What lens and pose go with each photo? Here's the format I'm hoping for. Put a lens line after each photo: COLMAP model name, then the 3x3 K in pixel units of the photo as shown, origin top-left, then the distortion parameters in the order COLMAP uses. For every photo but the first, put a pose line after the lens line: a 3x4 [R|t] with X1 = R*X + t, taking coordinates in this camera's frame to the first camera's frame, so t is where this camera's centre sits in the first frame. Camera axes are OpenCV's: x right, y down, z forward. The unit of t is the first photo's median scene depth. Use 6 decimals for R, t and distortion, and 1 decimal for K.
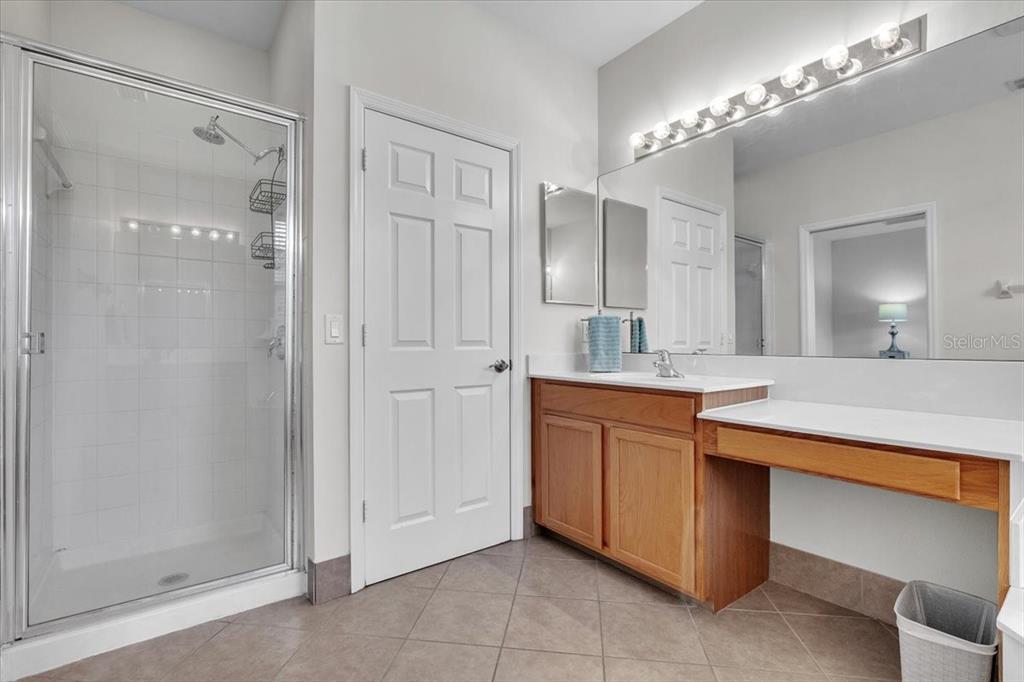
lens RADIAL K [[470.9, 0, 512.0], [0, 470.9, 341.0], [0, 0, 1]] dist [-0.002484, -0.000108]
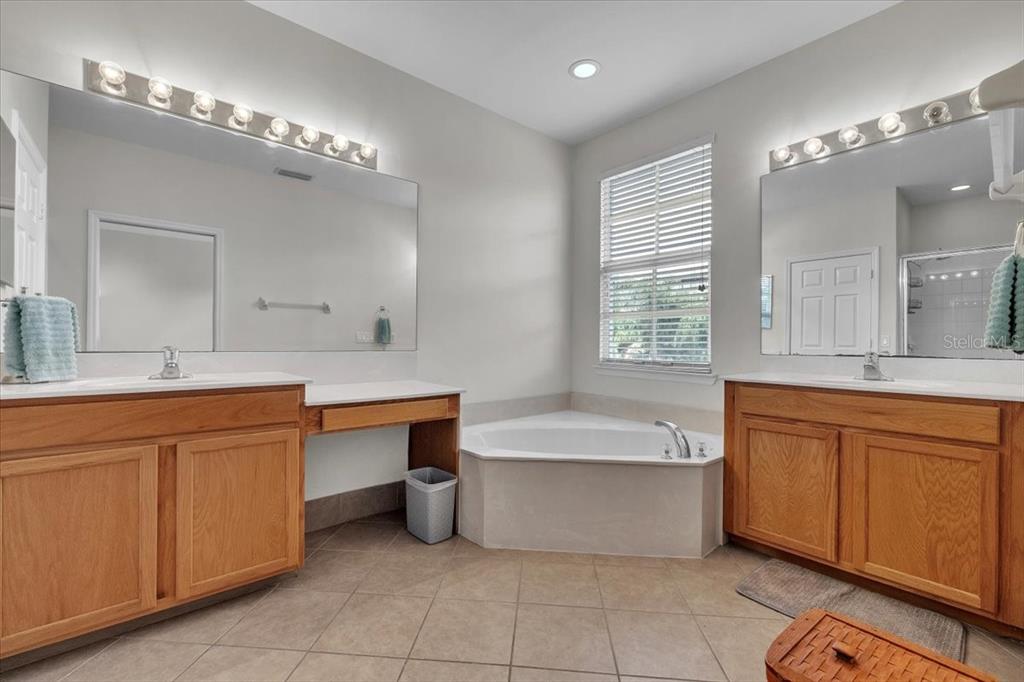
lens RADIAL K [[450.8, 0, 507.7], [0, 450.8, 344.1], [0, 0, 1]] dist [-0.002215, 0.000119]
pose [[-0.057976, -0.005583, 0.998302, -0.583594], [-0.007893, 0.999956, 0.005133, 0.004689], [-0.998287, -0.007582, -0.058017, 0.472587]]
